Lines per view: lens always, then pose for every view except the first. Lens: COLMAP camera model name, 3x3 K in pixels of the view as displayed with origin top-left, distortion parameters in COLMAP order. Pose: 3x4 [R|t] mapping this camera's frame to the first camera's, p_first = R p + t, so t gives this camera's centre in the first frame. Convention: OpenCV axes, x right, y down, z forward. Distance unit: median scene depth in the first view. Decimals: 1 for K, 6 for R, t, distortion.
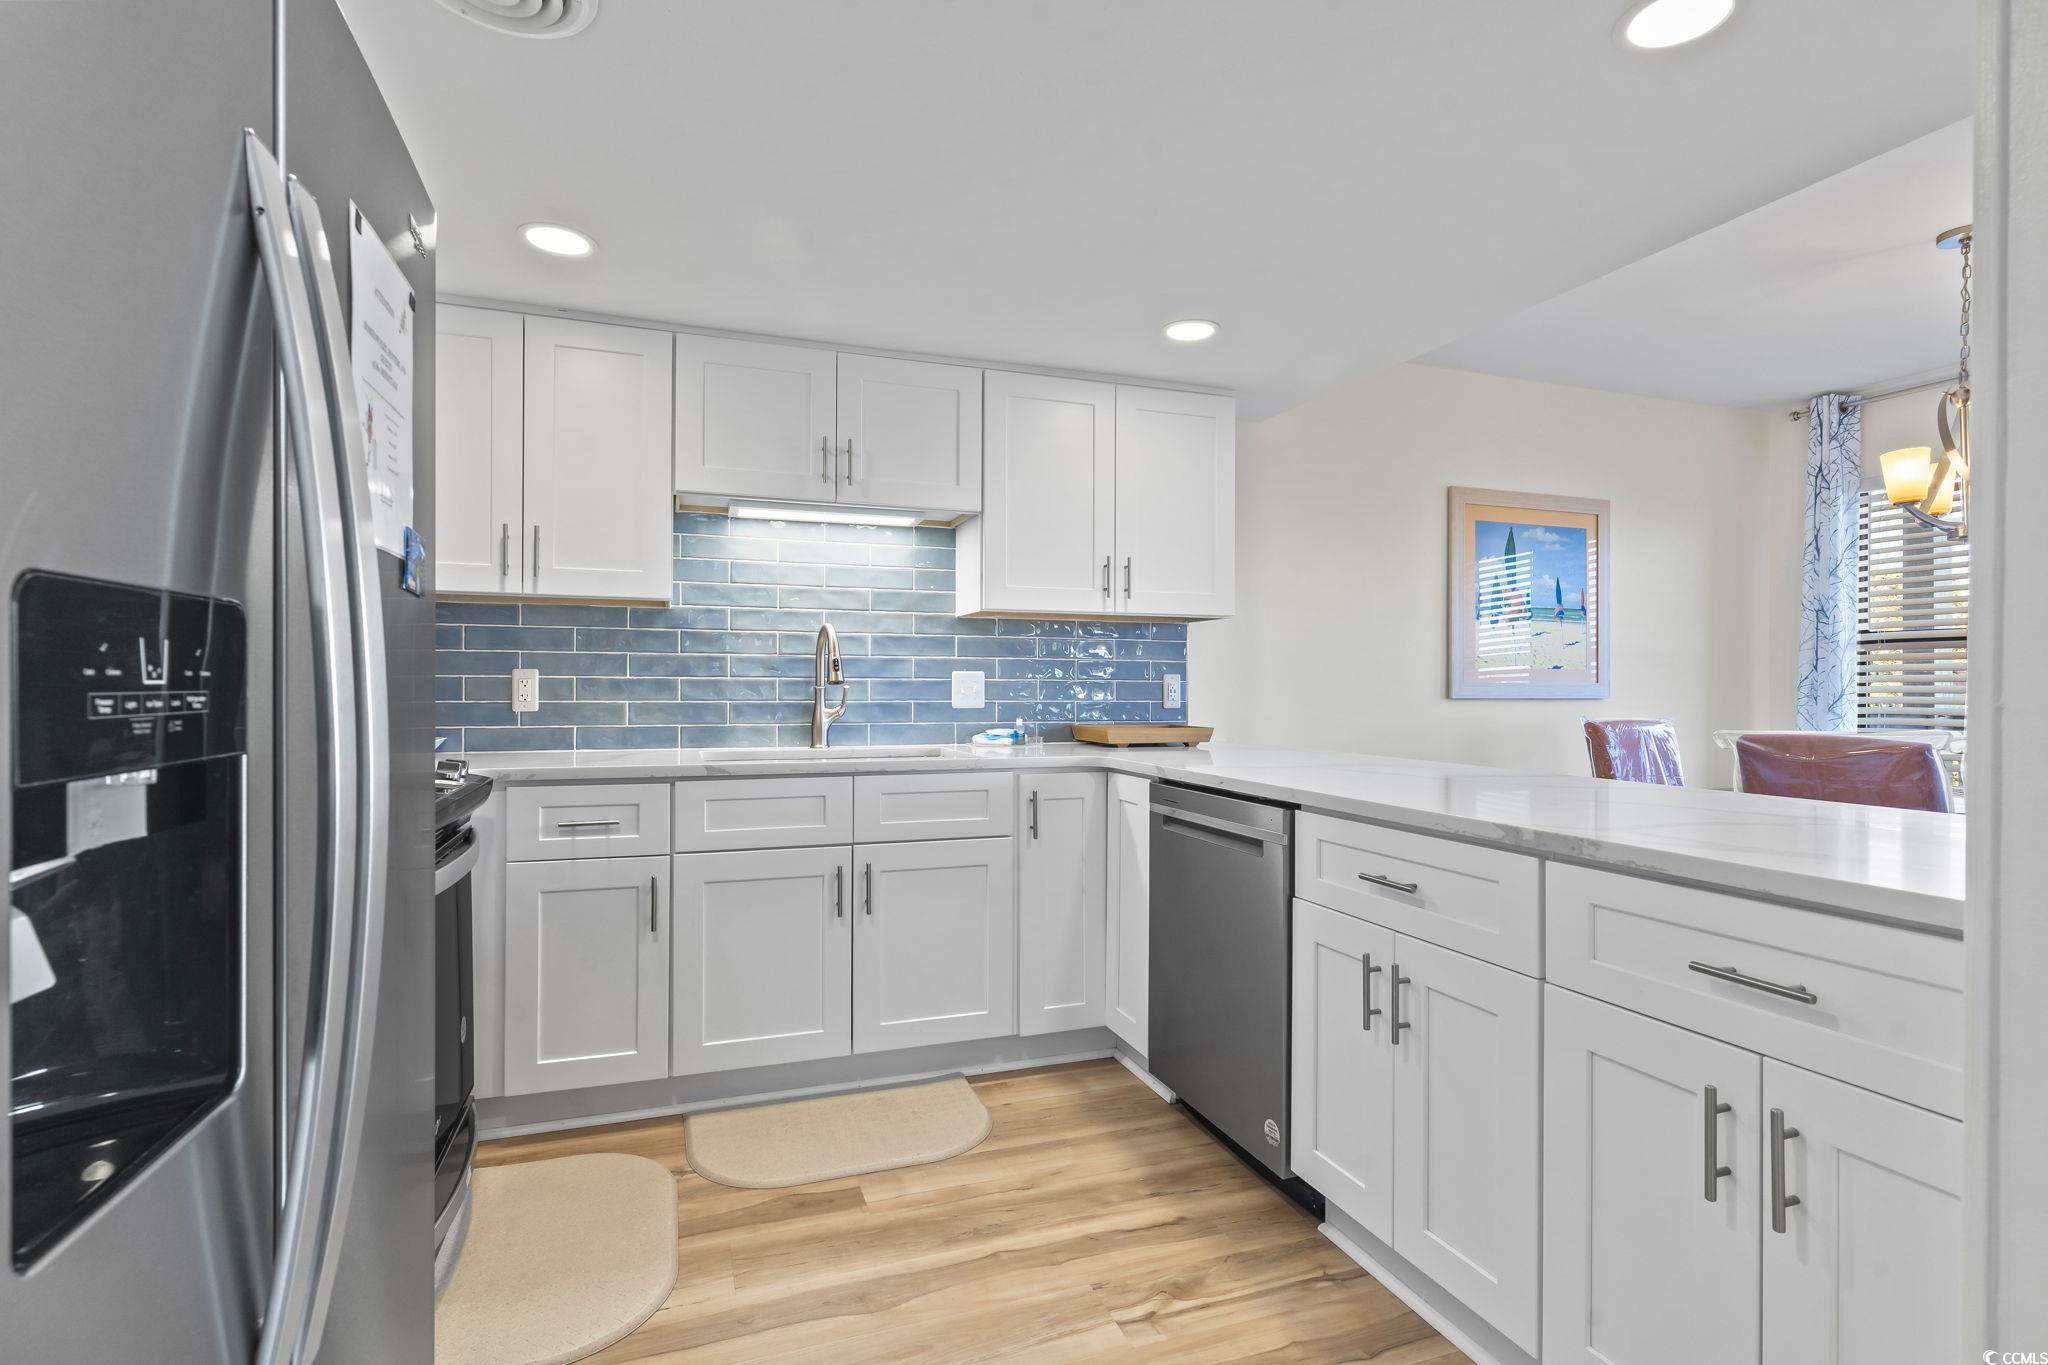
lens RADIAL K [[978.8, 0, 1019.0], [0, 978.8, 686.6], [0, 0, 1]] dist [0.000121, 0.000250]
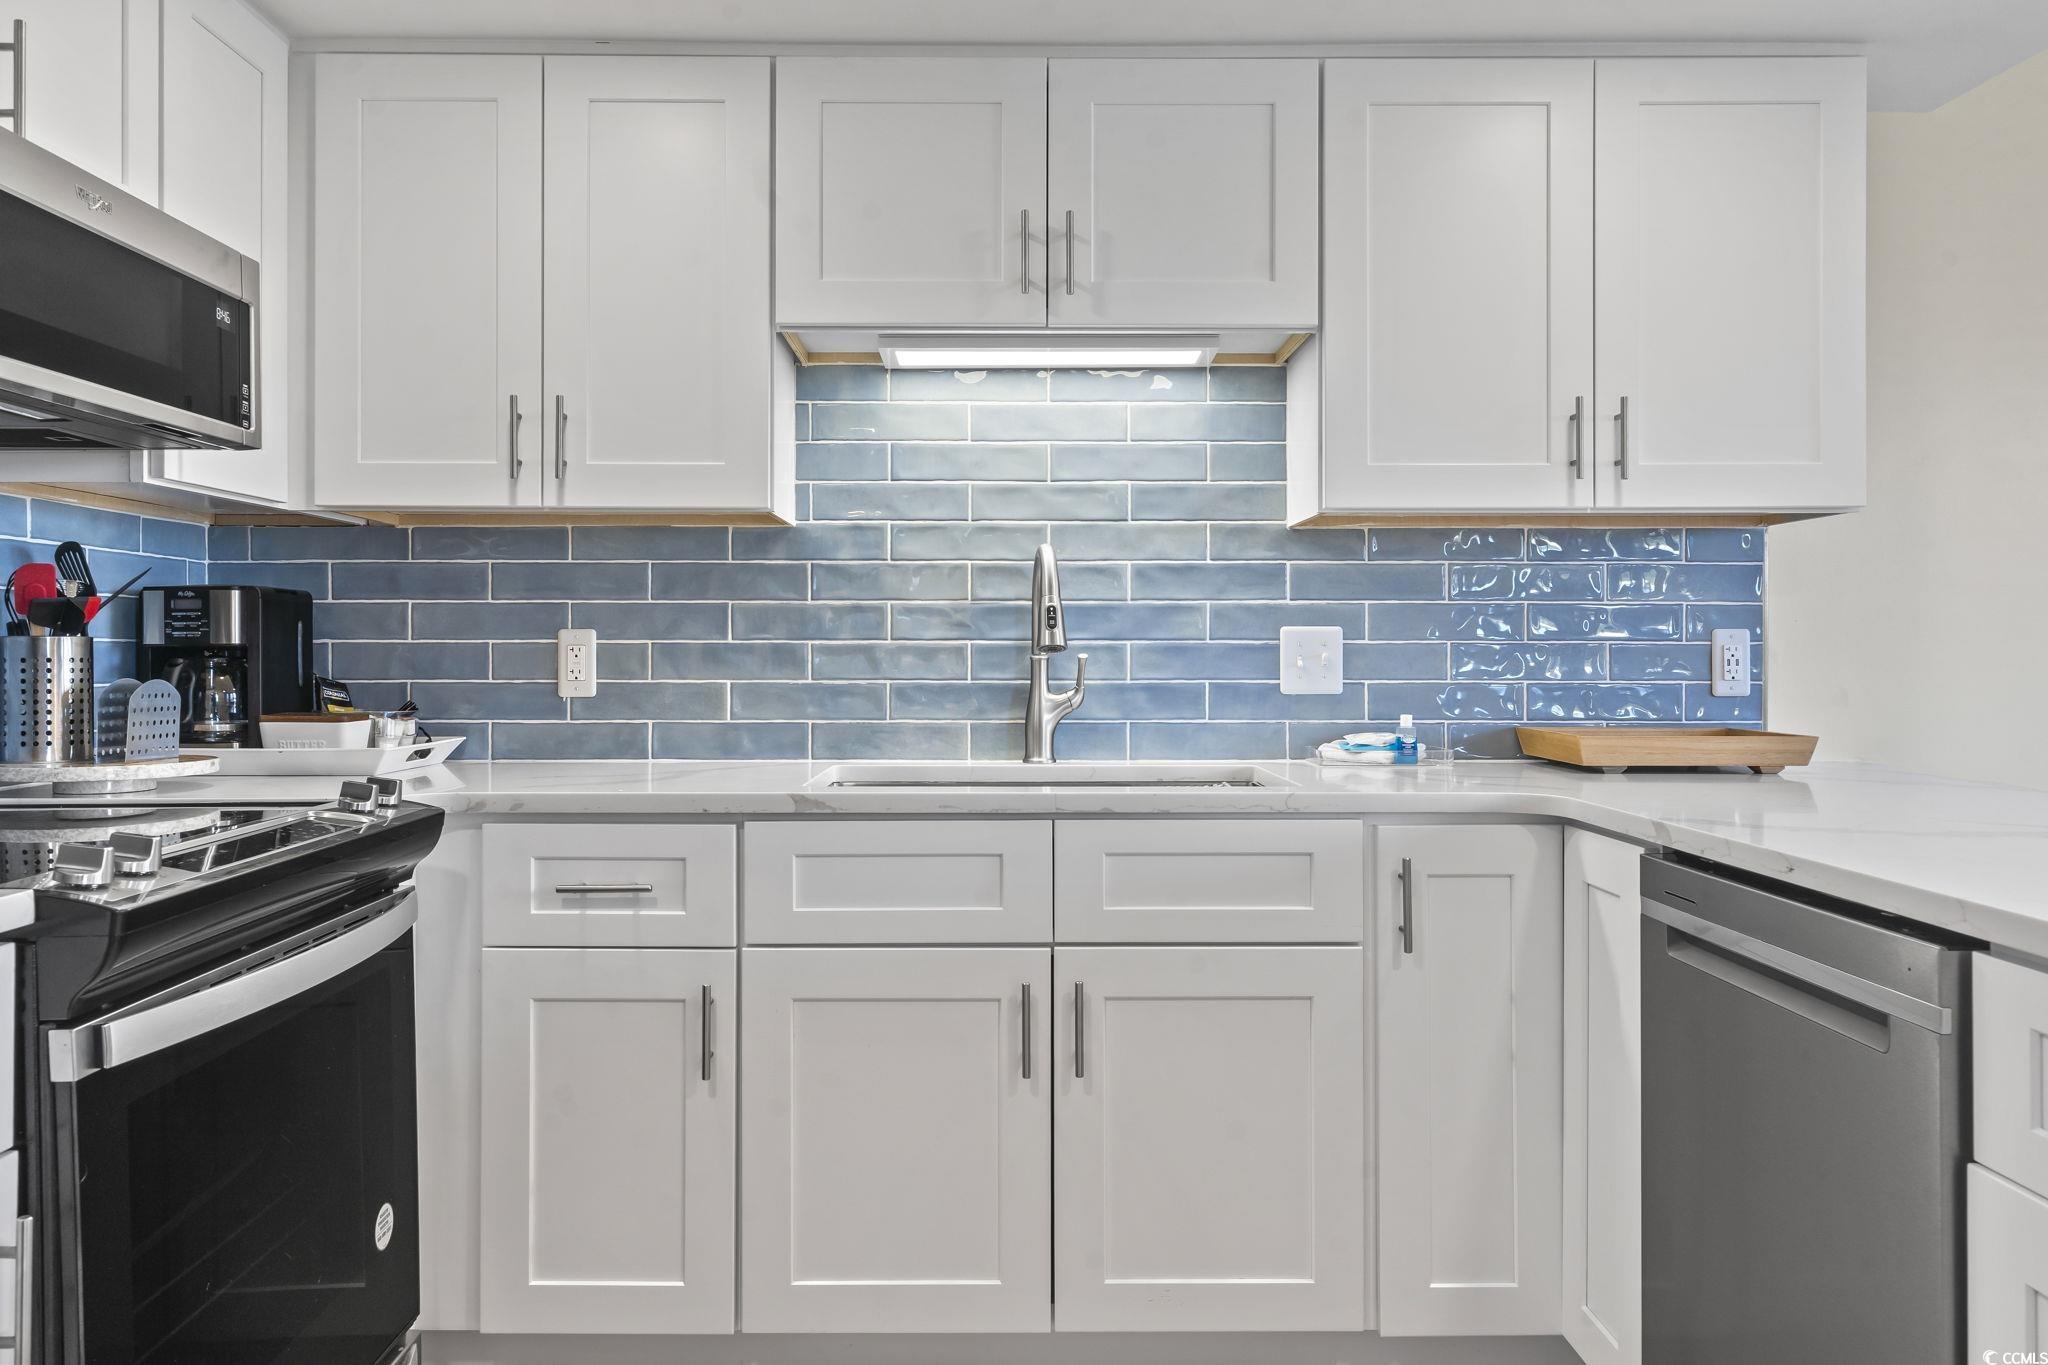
lens RADIAL K [[1491.8, 0, 1012.7], [0, 1491.8, 654.1], [0, 0, 1]] dist [0.003570, 0.002836]
pose [[0.944260, -0.003519, -0.329182, 0.069439], [0.003444, 0.999994, -0.000809, -0.000250], [0.329182, -0.000370, 0.944266, 0.173836]]
